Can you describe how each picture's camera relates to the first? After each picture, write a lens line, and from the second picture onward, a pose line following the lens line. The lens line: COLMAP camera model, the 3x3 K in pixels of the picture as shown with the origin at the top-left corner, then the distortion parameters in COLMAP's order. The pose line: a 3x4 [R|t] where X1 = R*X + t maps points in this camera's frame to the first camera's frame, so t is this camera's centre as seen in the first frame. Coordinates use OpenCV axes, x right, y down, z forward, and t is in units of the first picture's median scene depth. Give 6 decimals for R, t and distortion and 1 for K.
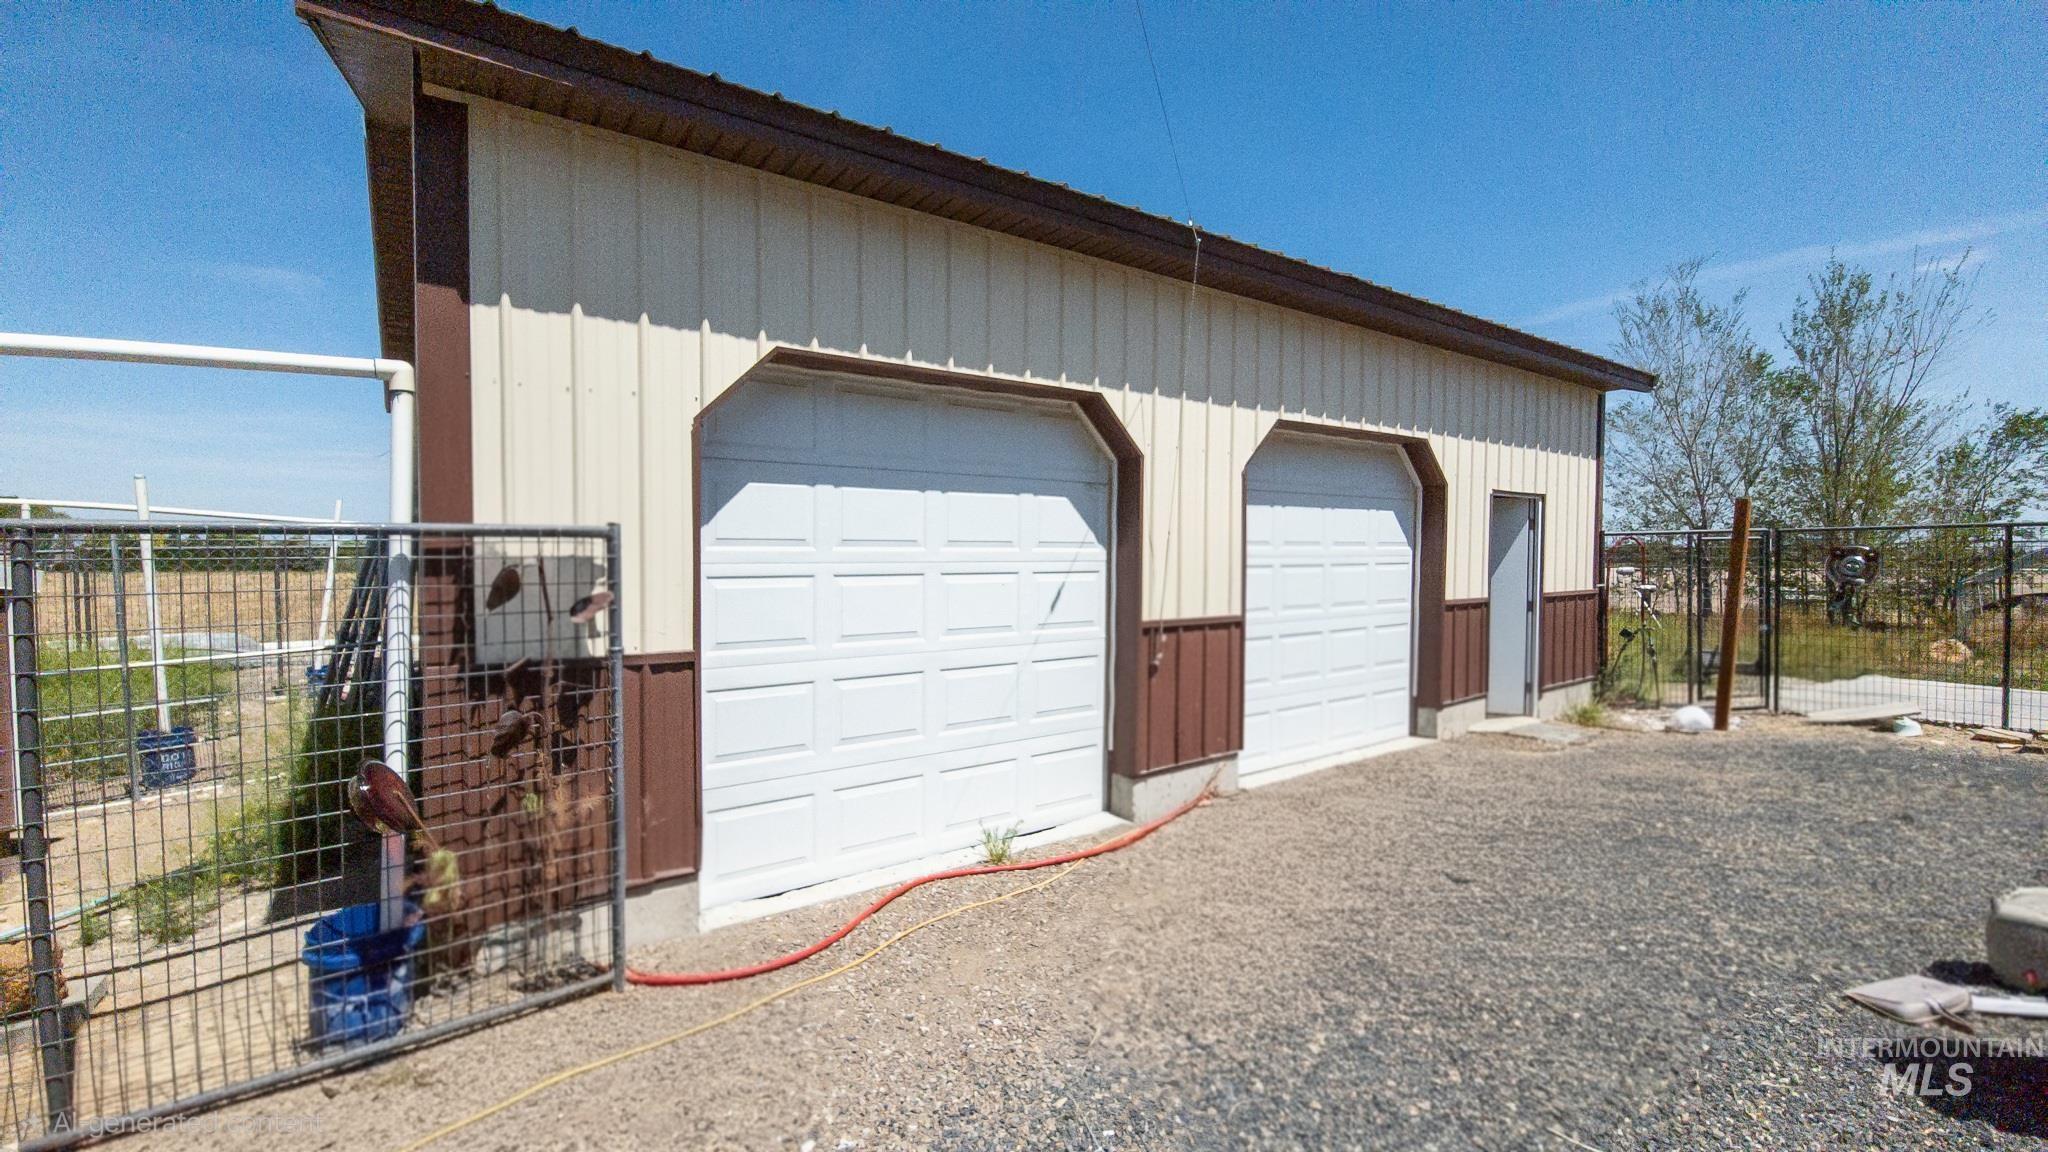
lens RADIAL K [[832.3, 0, 1024.7], [0, 832.3, 578.5], [0, 0, 1]] dist [-0.003210, -0.003387]
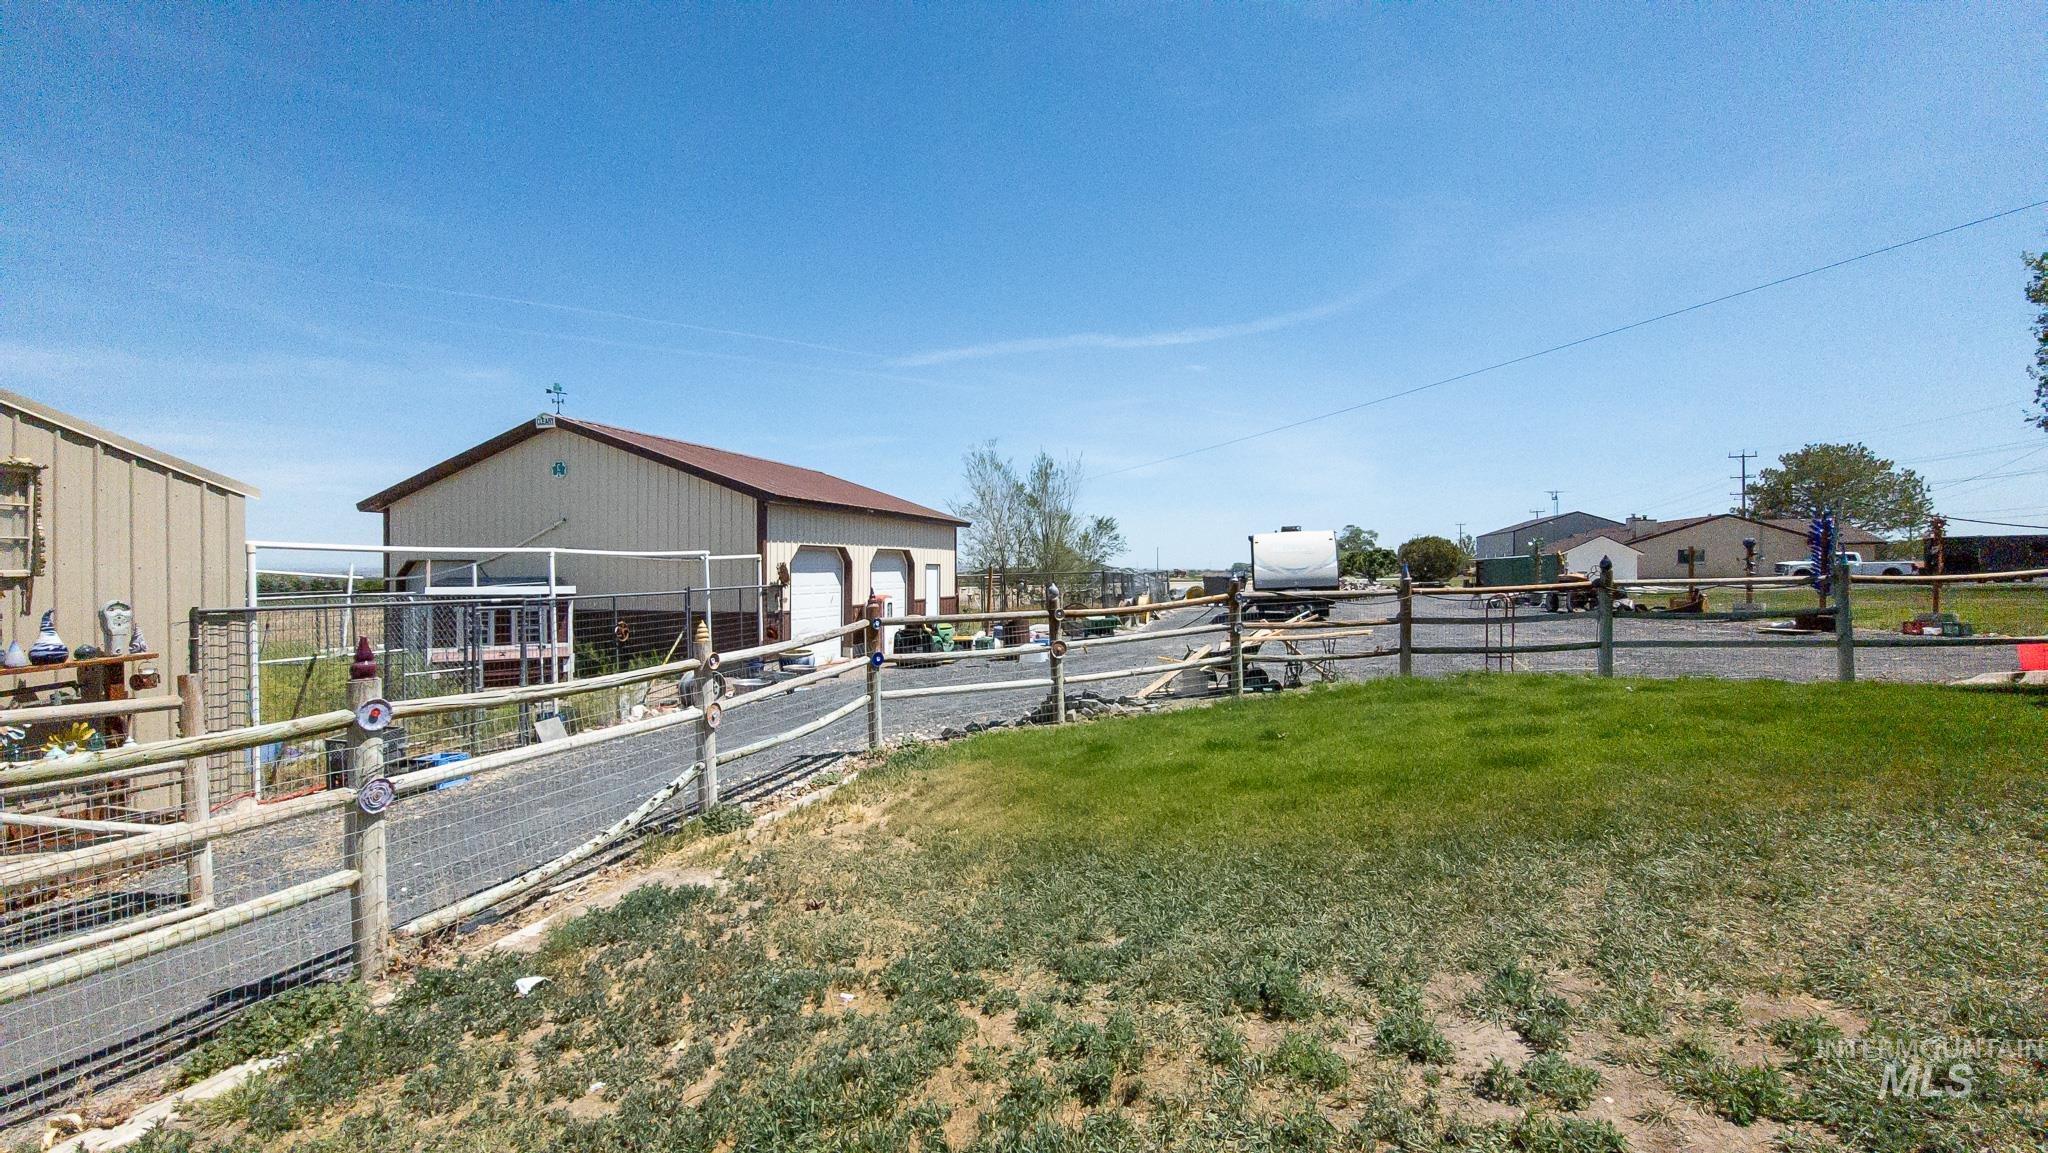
lens RADIAL K [[842.4, 0, 1024.4], [0, 842.4, 574.6], [0, 0, 1]] dist [-0.000095, 0.000000]
pose [[0.784188, -0.015147, 0.620339, -1.195559], [0.037134, 0.999056, -0.022548, 0.021010], [-0.619412, 0.040717, 0.784010, -1.838610]]
